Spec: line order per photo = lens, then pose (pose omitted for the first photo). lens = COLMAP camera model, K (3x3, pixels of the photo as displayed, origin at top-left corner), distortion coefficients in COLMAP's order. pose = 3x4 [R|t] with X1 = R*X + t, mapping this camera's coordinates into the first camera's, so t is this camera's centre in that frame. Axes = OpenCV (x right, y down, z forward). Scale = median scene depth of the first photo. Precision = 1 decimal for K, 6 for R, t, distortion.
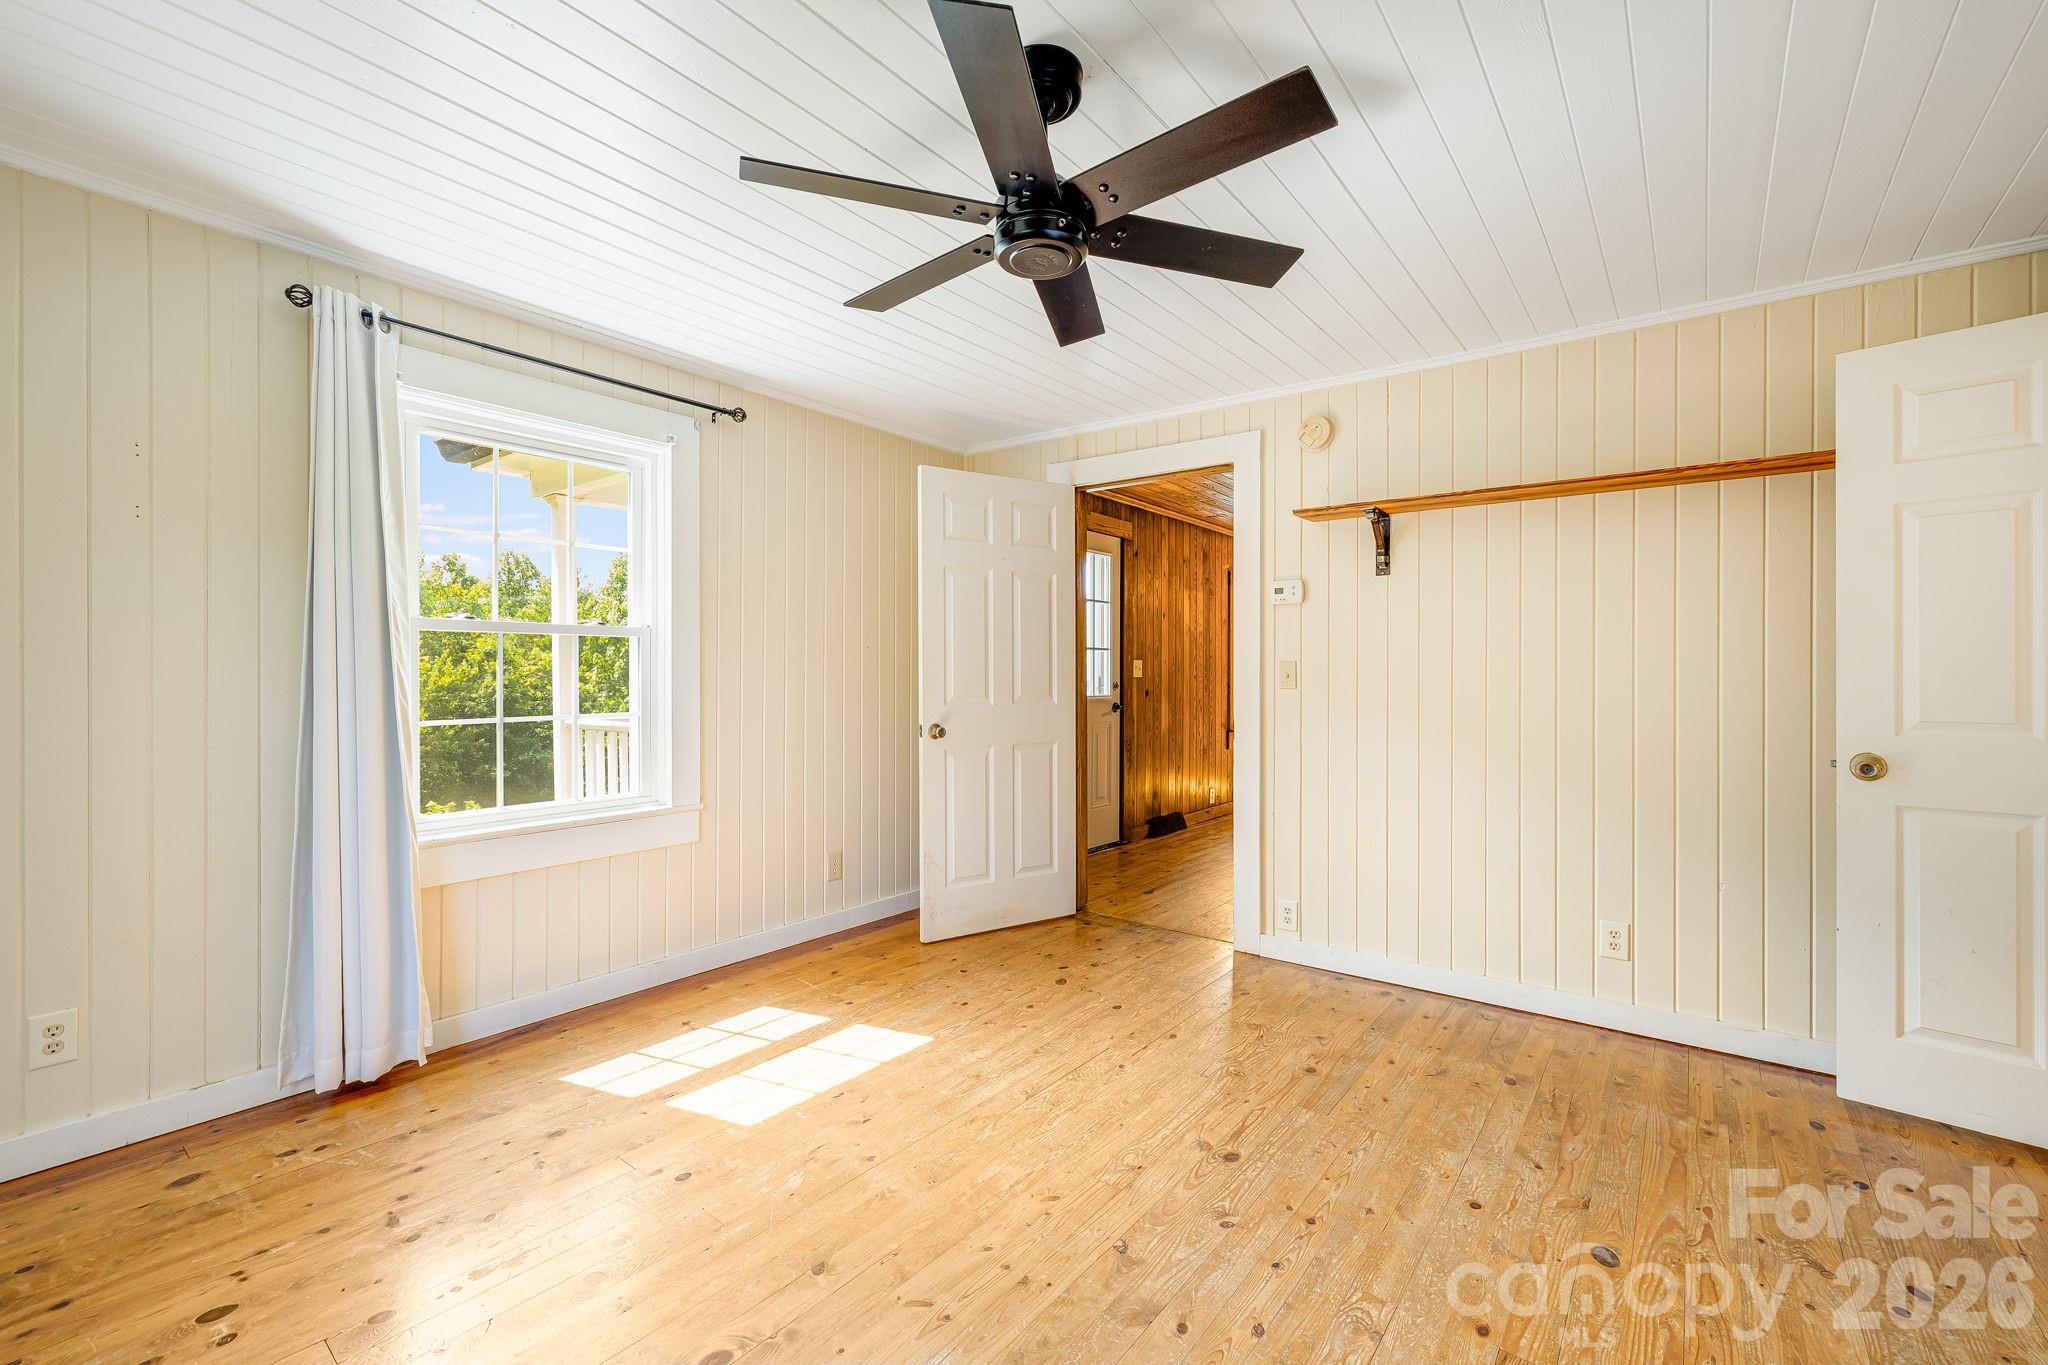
lens RADIAL K [[861.2, 0, 1014.1], [0, 861.2, 682.8], [0, 0, 1]] dist [0.004813, -0.000838]
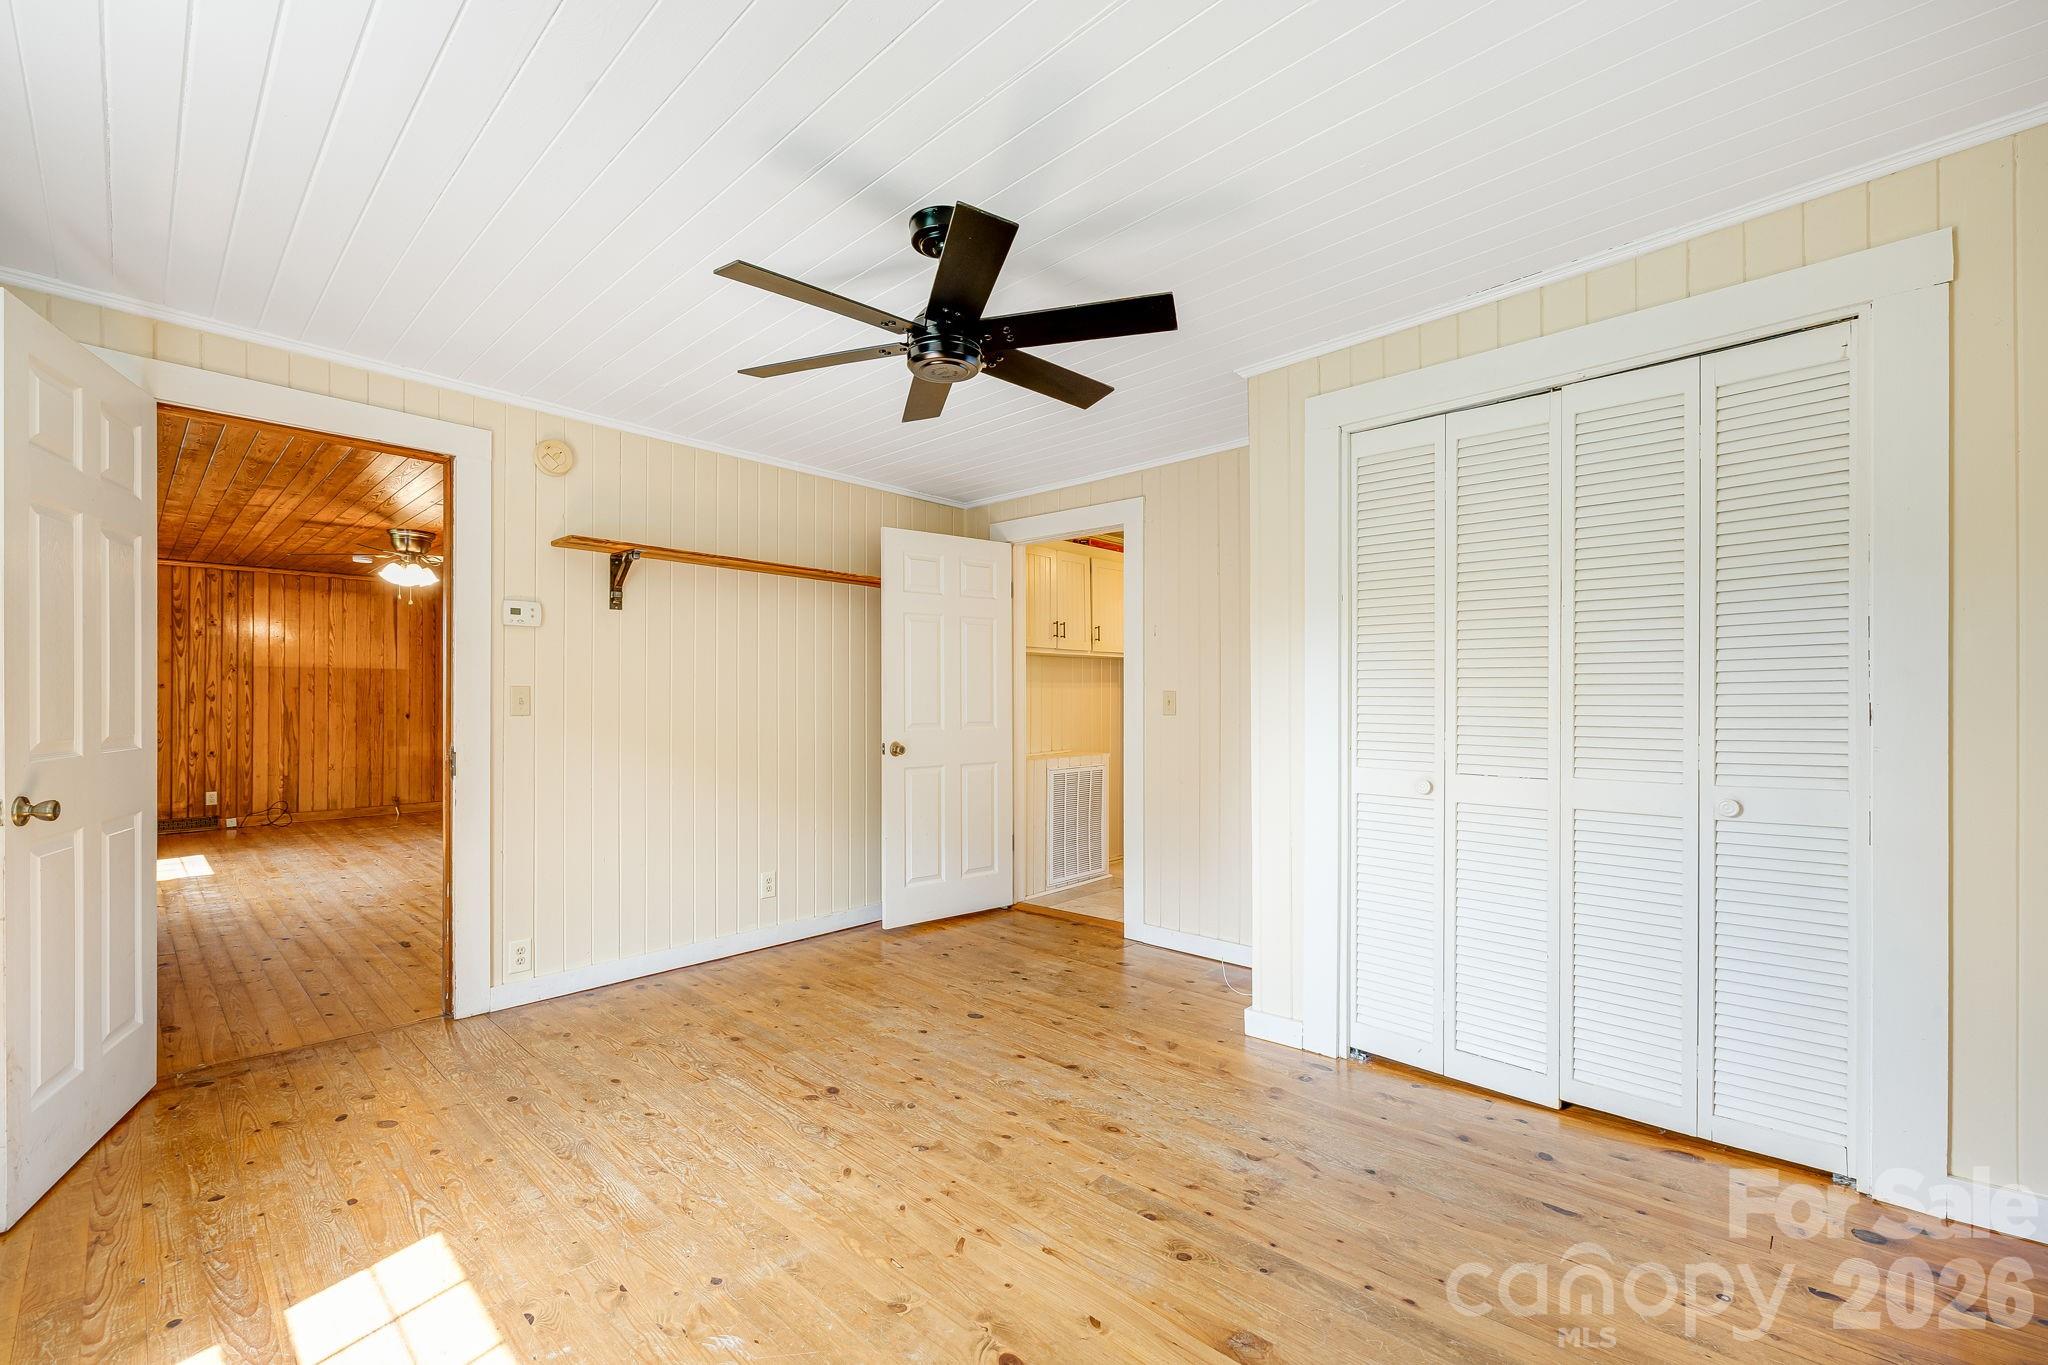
lens RADIAL K [[861.2, 0, 1015.4], [0, 861.2, 687.0], [0, 0, 1]] dist [0.004813, -0.000838]
pose [[0.092288, 0.016409, 0.995597, -0.715122], [0.011412, 0.999781, -0.017536, -0.001349], [-0.995667, 0.012980, 0.092081, 0.461119]]
